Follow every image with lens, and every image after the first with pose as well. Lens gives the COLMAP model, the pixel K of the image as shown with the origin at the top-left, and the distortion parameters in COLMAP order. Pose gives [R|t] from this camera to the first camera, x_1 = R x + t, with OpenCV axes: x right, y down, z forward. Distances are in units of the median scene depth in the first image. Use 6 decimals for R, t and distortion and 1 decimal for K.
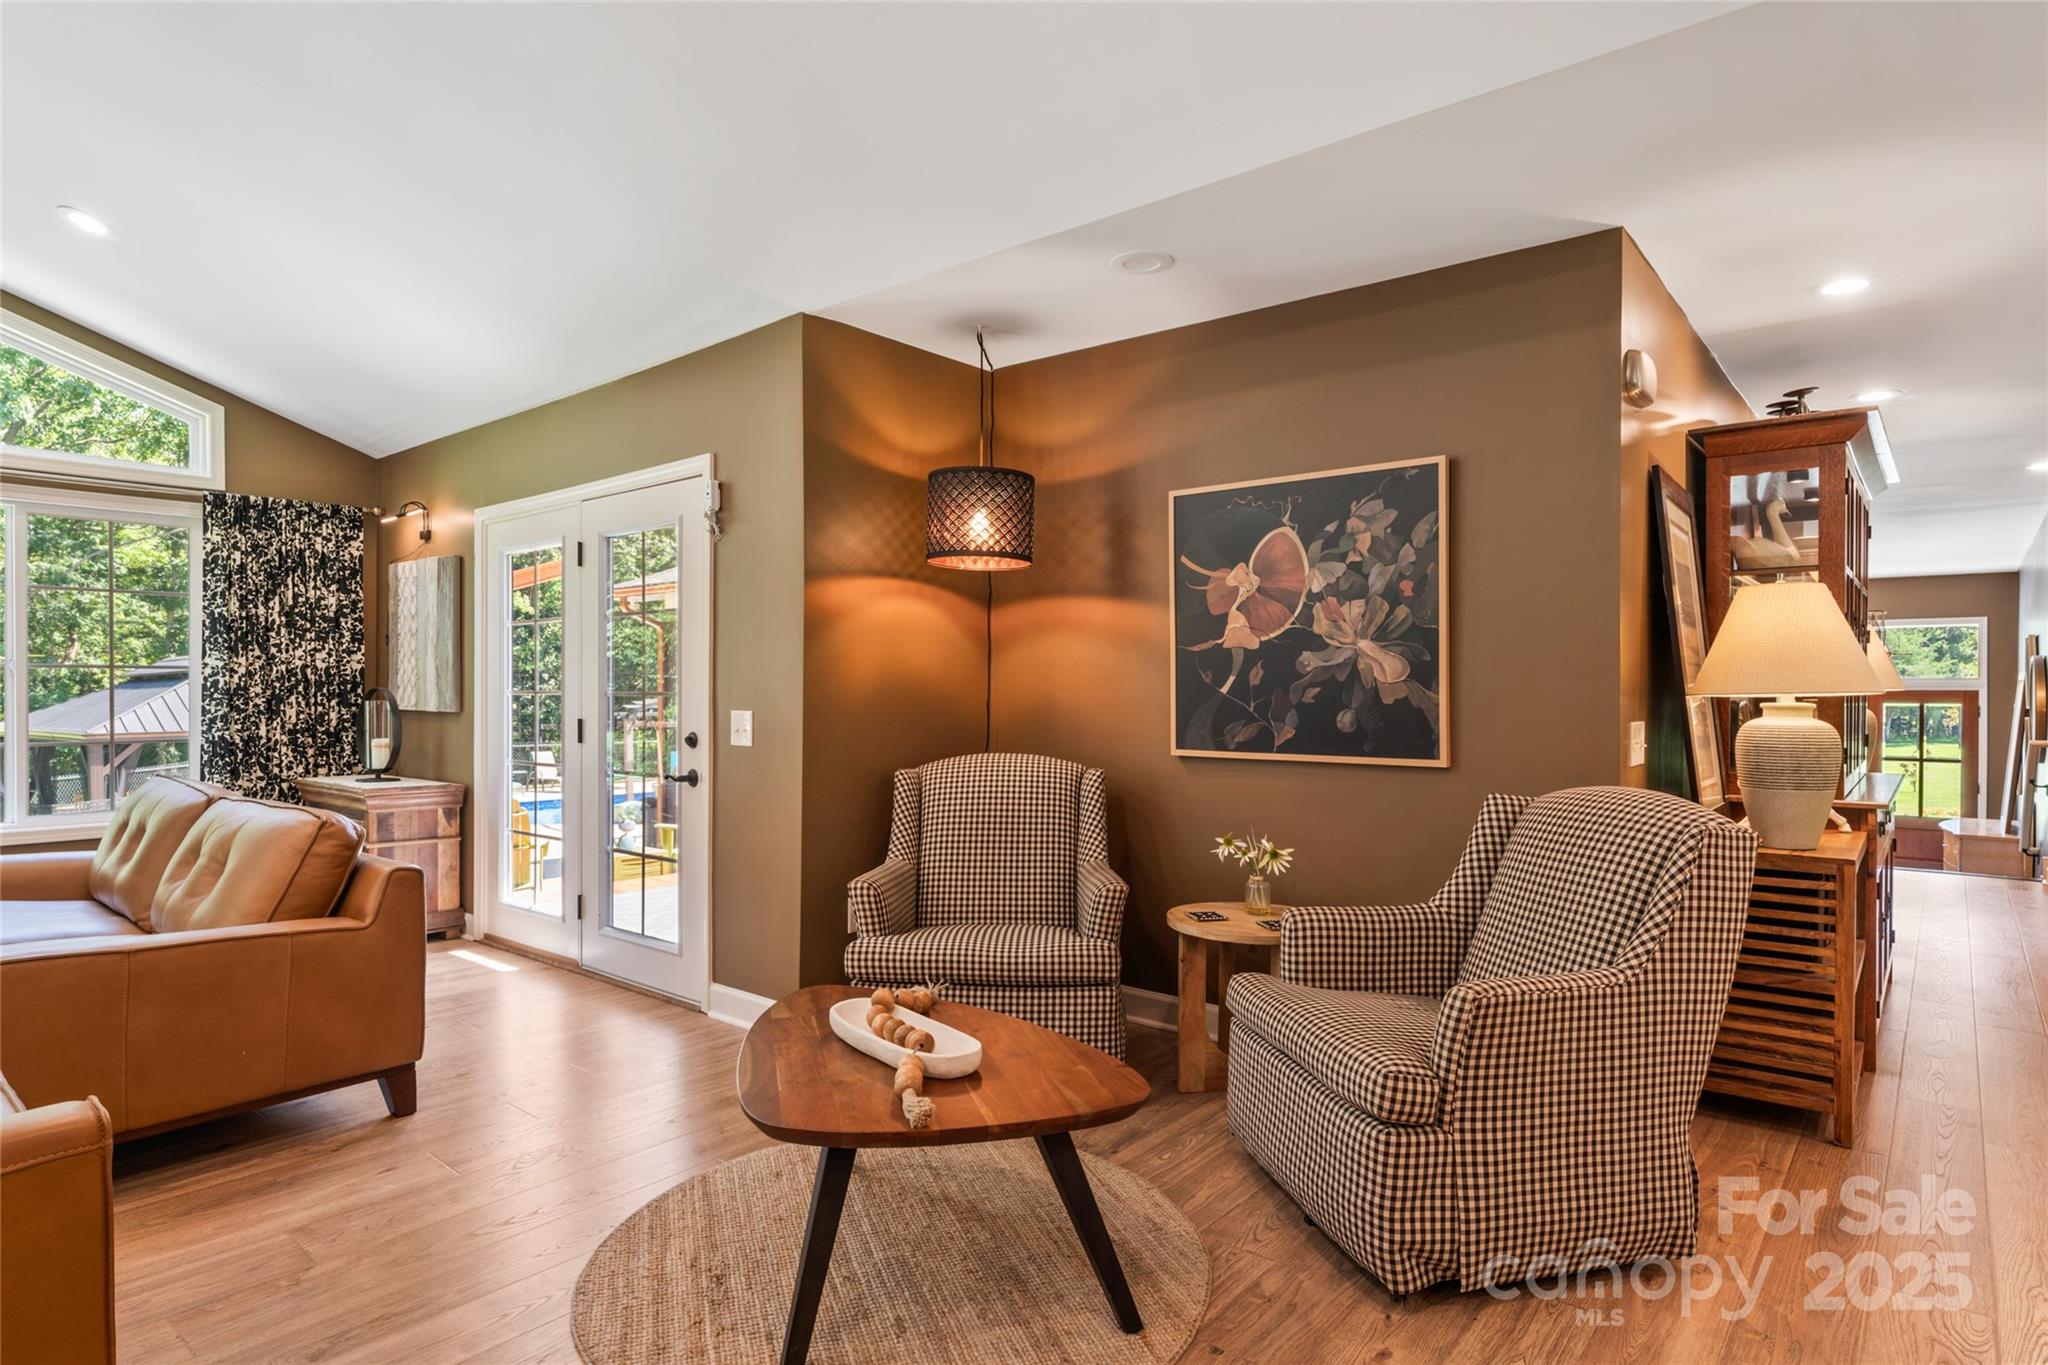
lens RADIAL K [[1114.0, 0, 1038.7], [0, 1114.0, 697.8], [0, 0, 1]] dist [0.002216, 0.001227]
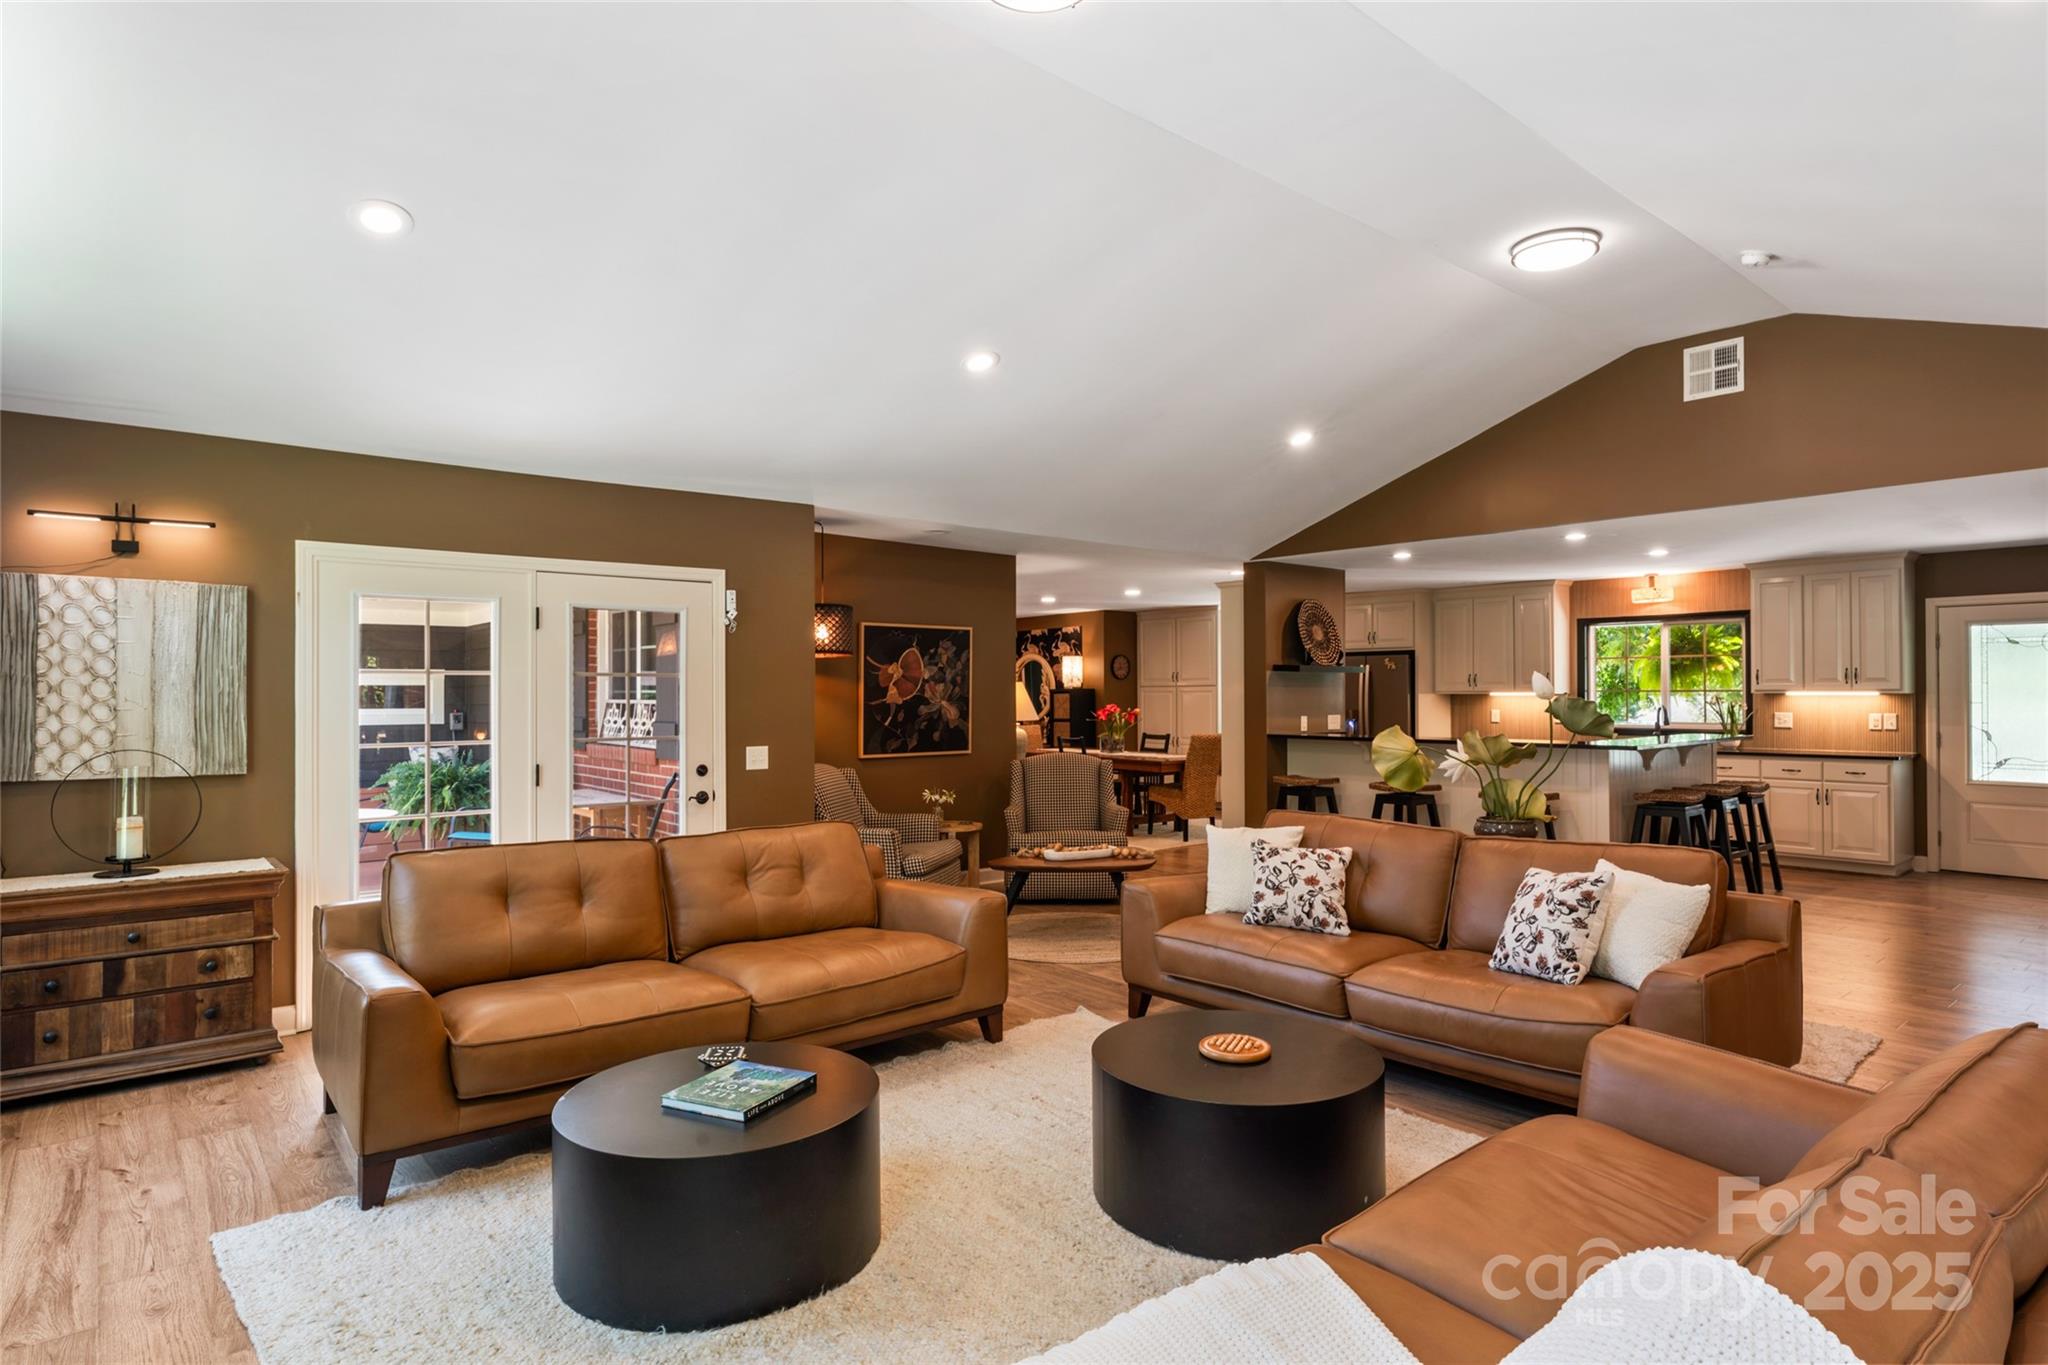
lens RADIAL K [[1114.0, 0, 1028.1], [0, 1114.0, 678.5], [0, 0, 1]] dist [0.002216, 0.001227]
pose [[0.170273, 0.009344, 0.985353, -1.835794], [0.006862, 0.999920, -0.010668, -0.067821], [-0.985373, 0.008578, 0.170196, 0.404710]]
